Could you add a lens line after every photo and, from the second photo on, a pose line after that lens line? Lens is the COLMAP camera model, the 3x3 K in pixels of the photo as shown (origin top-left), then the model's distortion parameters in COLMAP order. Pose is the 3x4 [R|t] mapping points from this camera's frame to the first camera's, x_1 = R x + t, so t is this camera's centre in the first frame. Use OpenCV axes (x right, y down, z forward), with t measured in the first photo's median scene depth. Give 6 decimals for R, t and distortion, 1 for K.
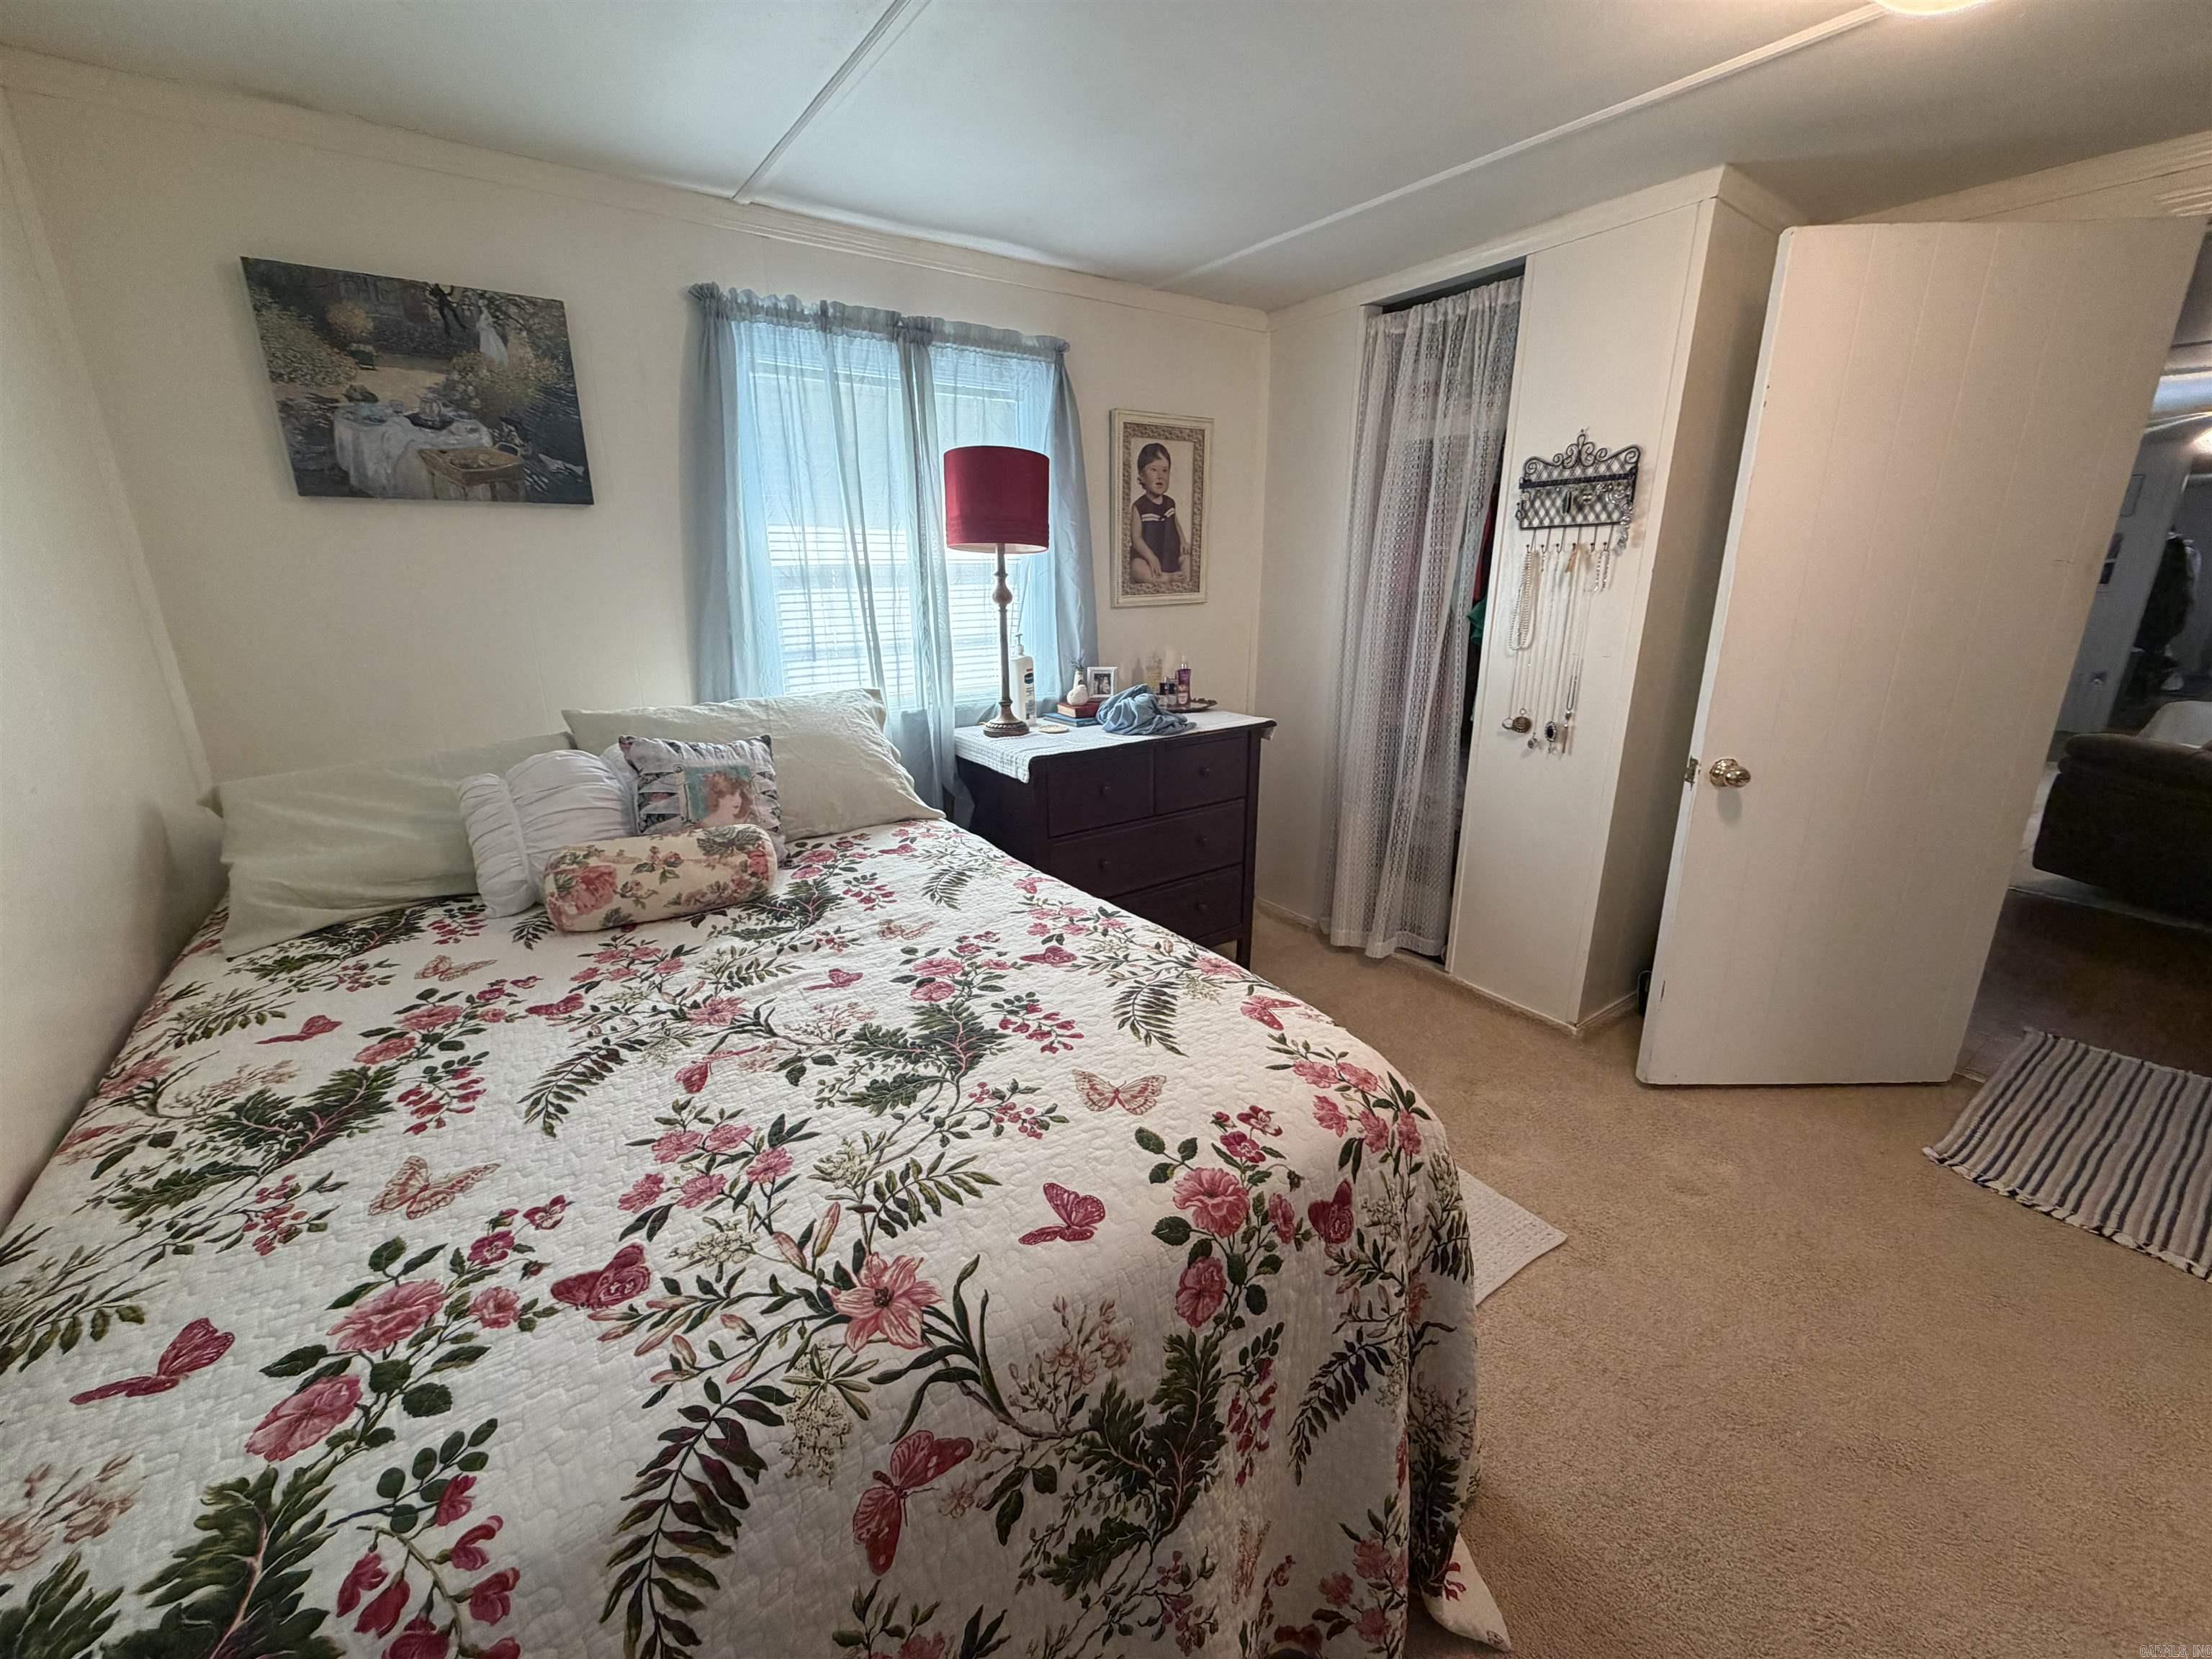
lens RADIAL K [[882.4, 0, 1098.3], [0, 882.4, 824.2], [0, 0, 1]] dist [-0.000567, 0.000001]
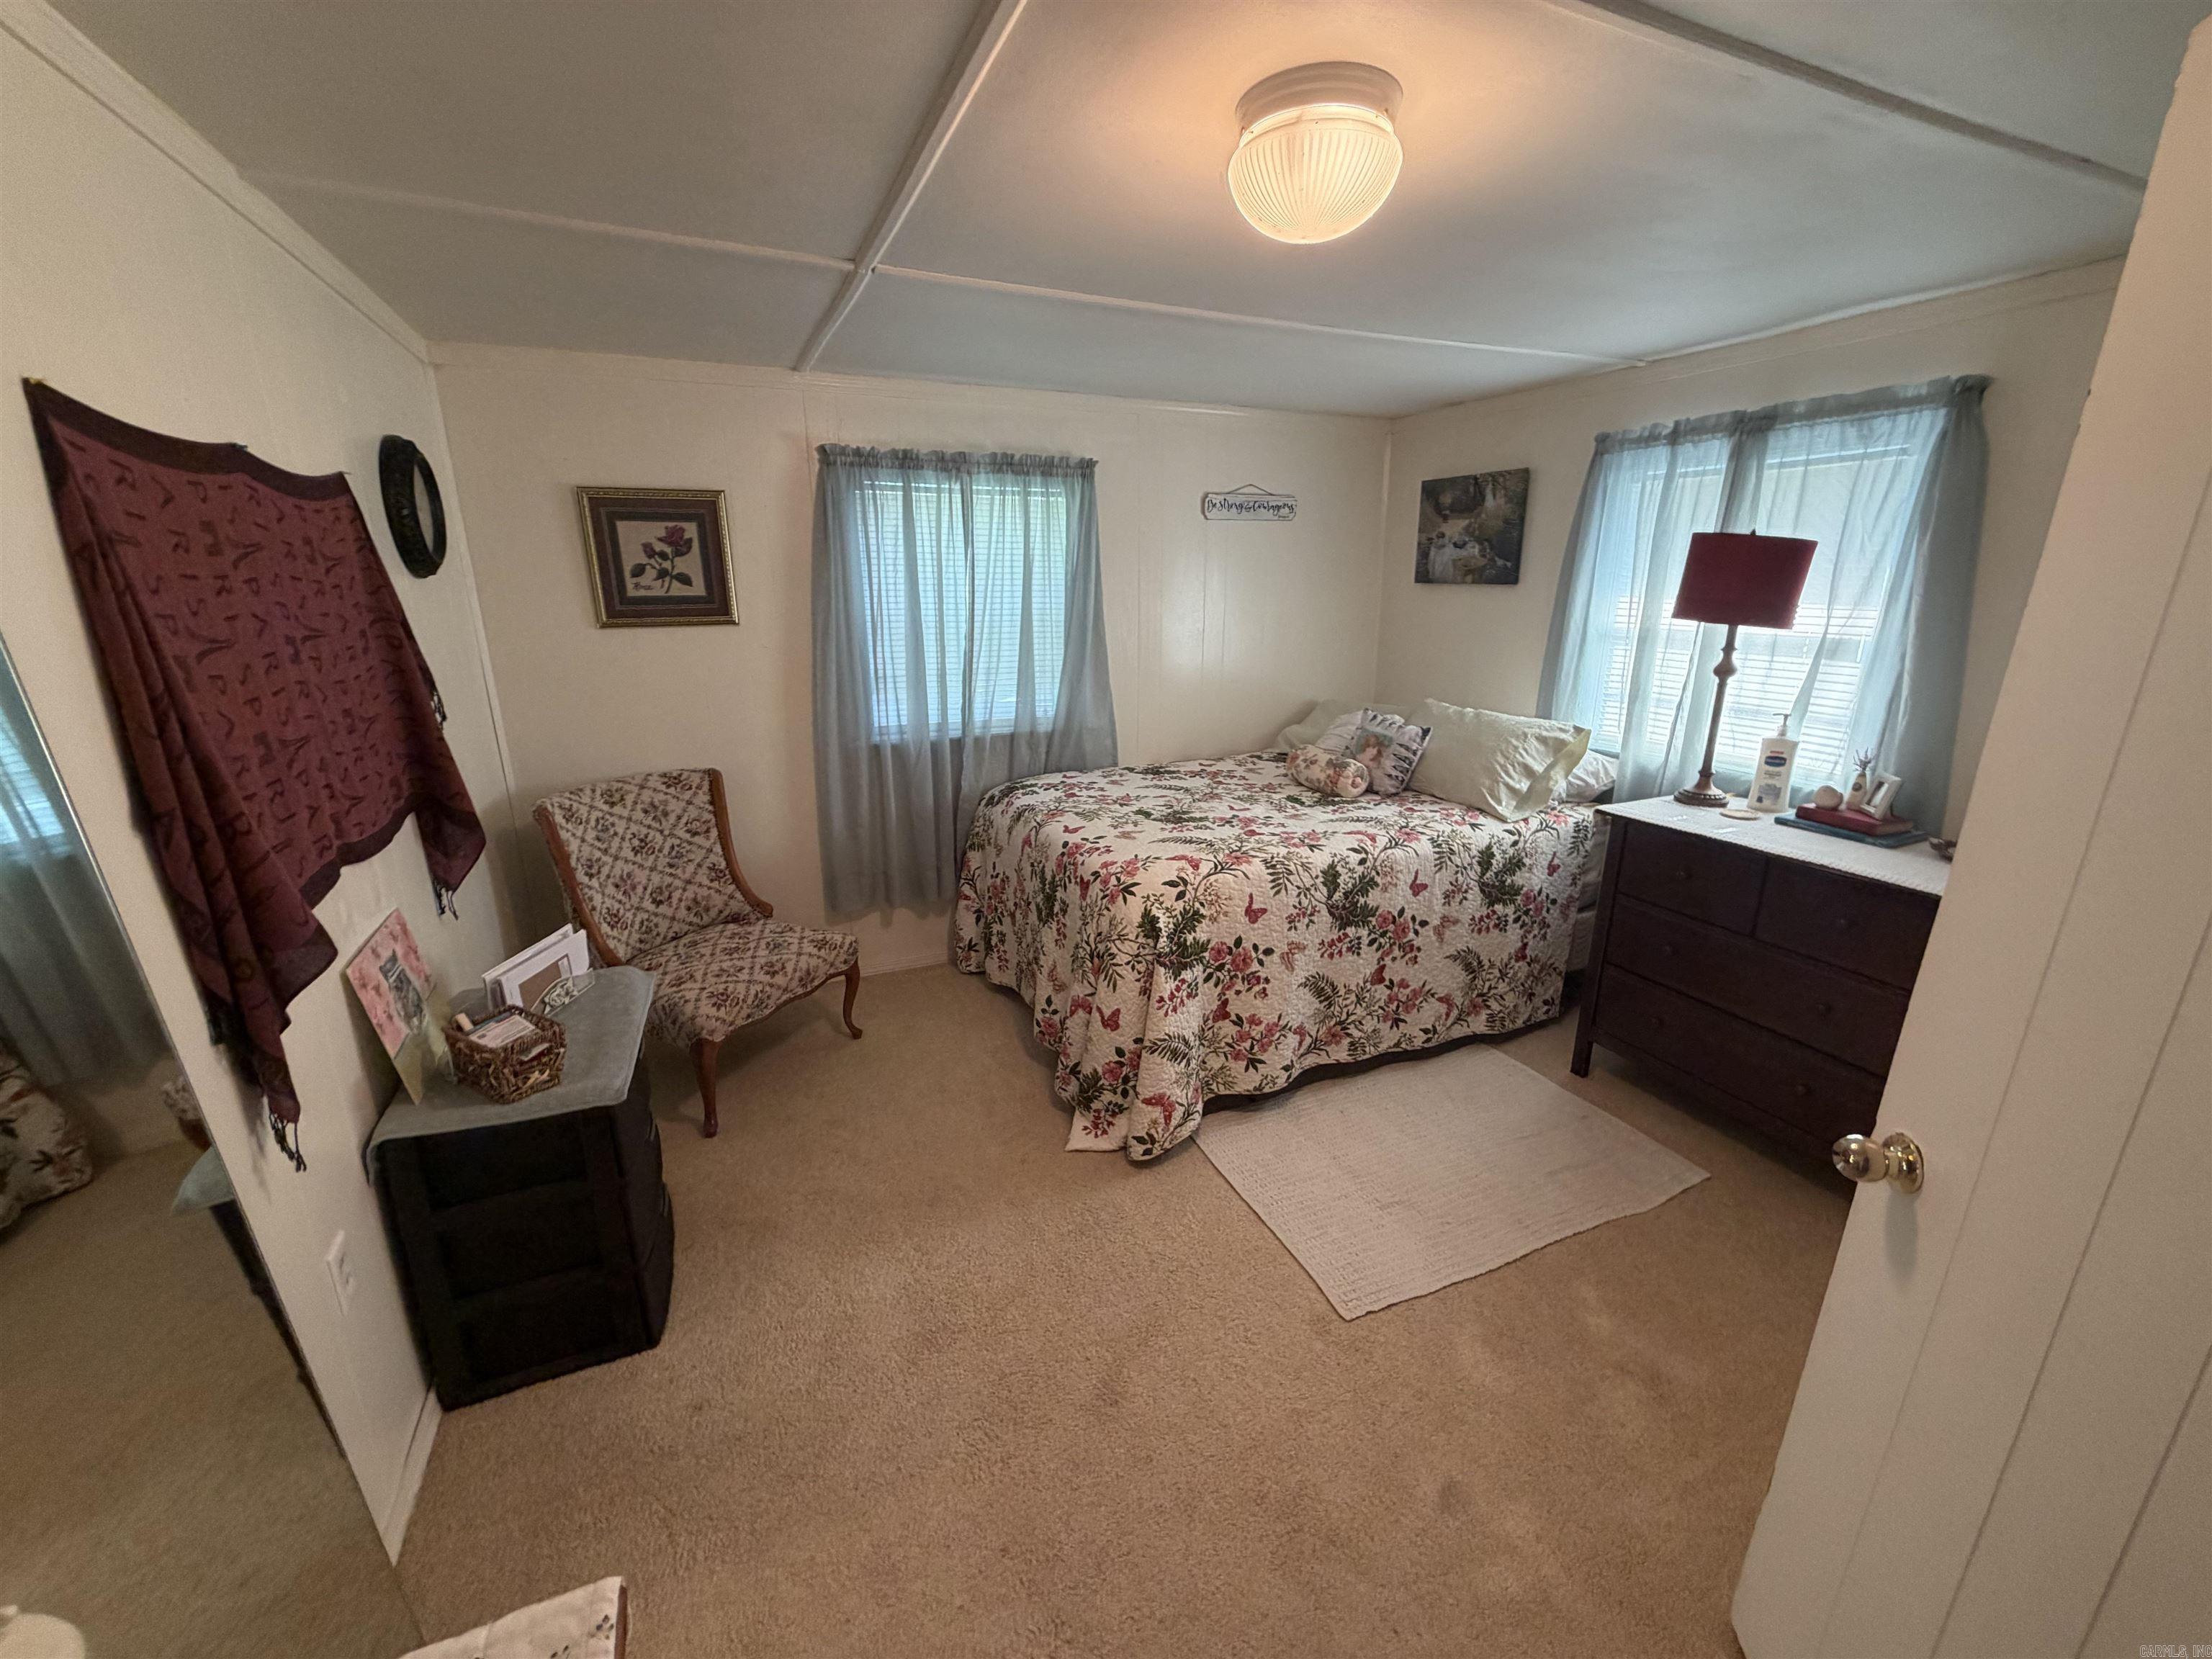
lens RADIAL K [[882.4, 0, 1098.3], [0, 882.4, 824.2], [0, 0, 1]] dist [-0.000567, 0.000001]
pose [[-0.199842, 0.276537, -0.939995, 1.477510], [-0.268836, 0.907056, 0.324001, -0.329864], [0.942226, 0.317454, -0.106924, 0.687713]]
